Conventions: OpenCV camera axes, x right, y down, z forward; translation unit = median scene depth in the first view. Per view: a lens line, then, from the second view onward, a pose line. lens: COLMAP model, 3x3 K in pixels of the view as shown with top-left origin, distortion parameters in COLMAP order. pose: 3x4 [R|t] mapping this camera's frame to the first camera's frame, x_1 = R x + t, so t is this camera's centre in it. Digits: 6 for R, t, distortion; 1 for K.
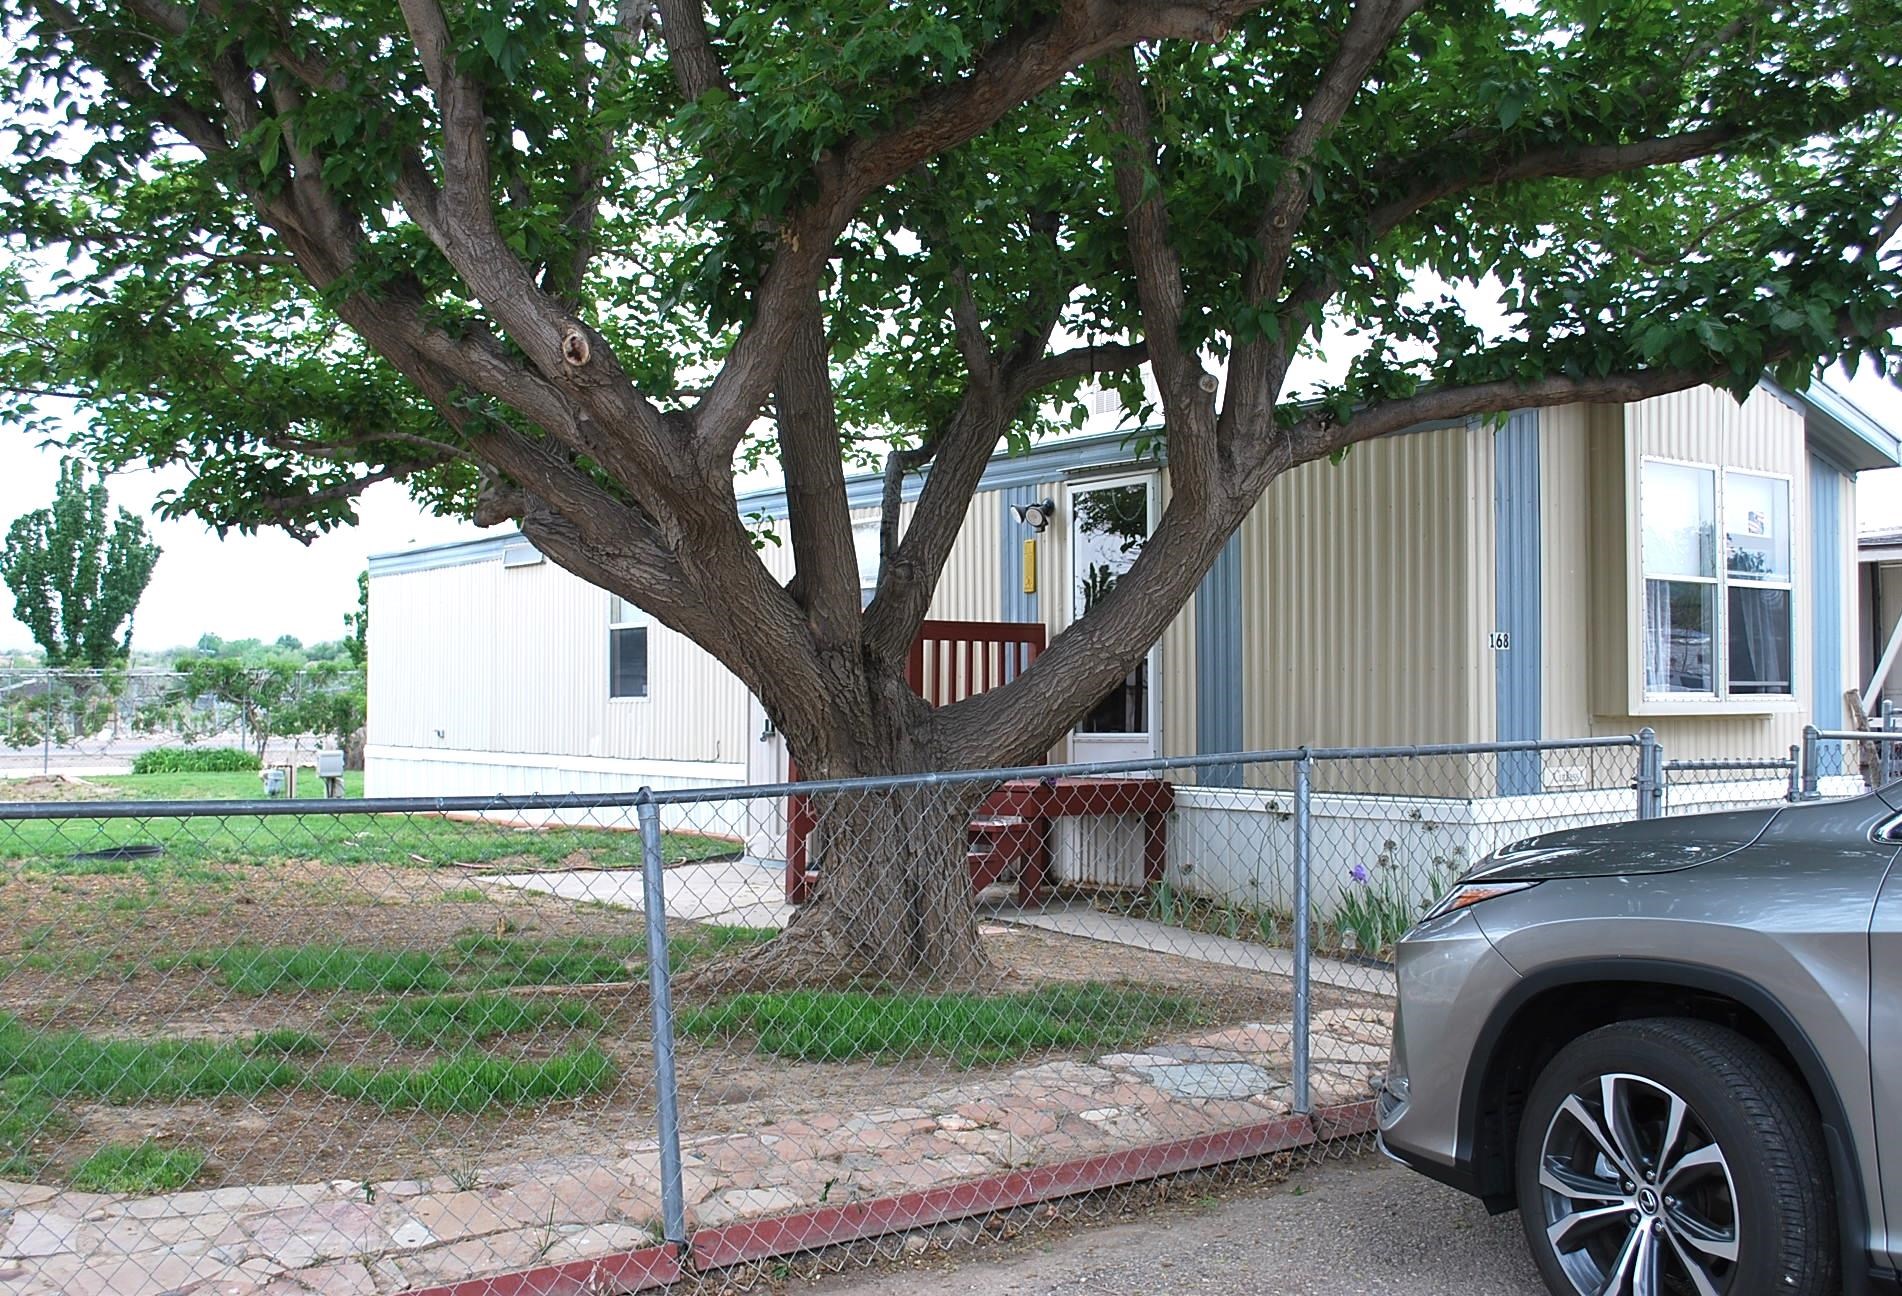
lens RADIAL K [[2028.1, 0, 952.7], [0, 2028.1, 695.6], [0, 0, 1]] dist [0.004952, -0.133607]
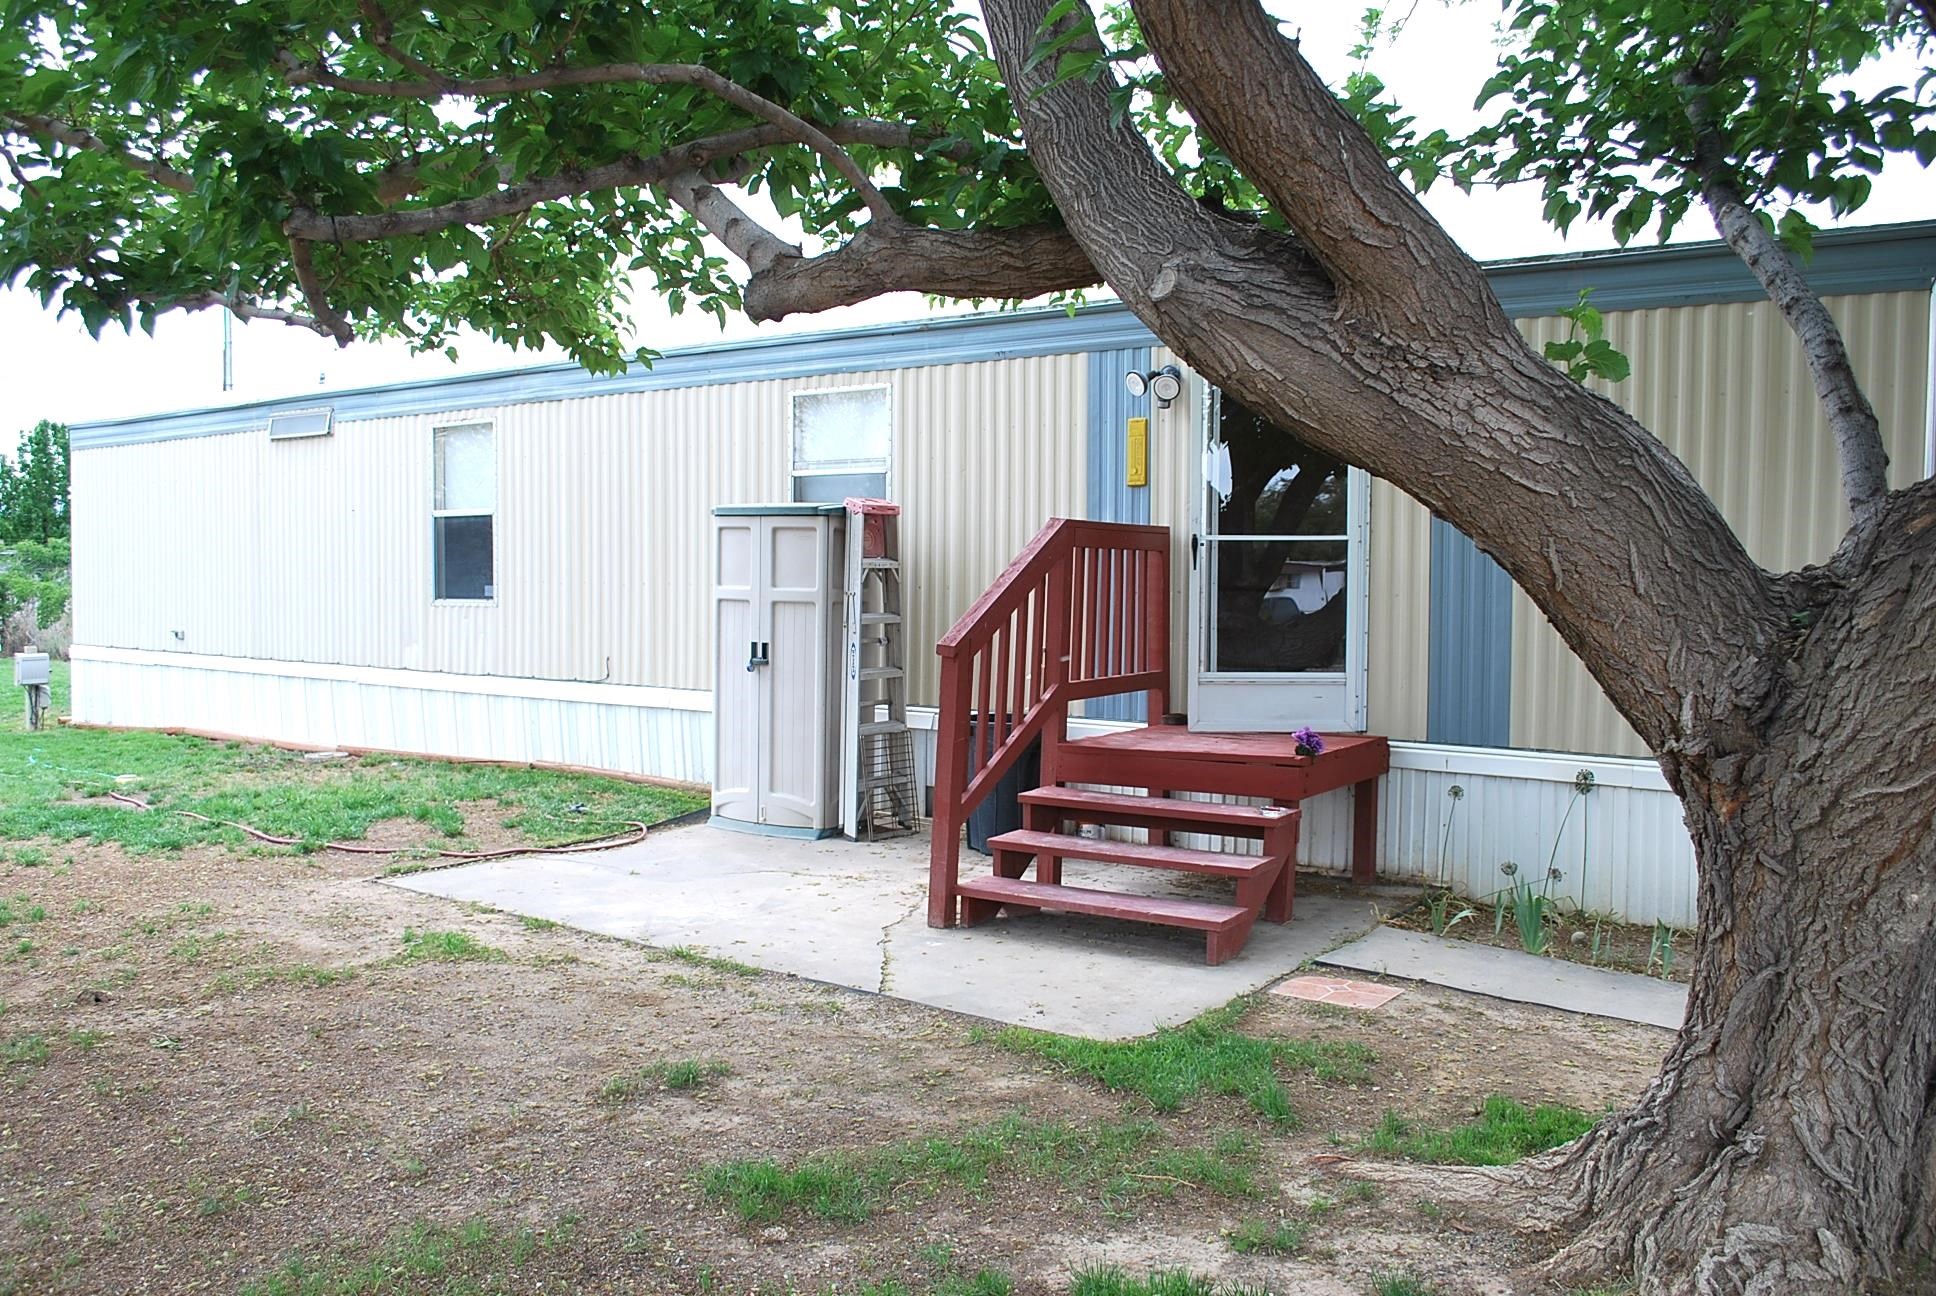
lens RADIAL K [[1519.6, 0, 970.3], [0, 1519.6, 670.7], [0, 0, 1]] dist [-0.076296, 0.003755]
pose [[0.946271, -0.009371, 0.323240, -0.092790], [-0.012671, 0.997738, 0.066019, -0.007803], [-0.323128, -0.066568, 0.944011, 0.199772]]
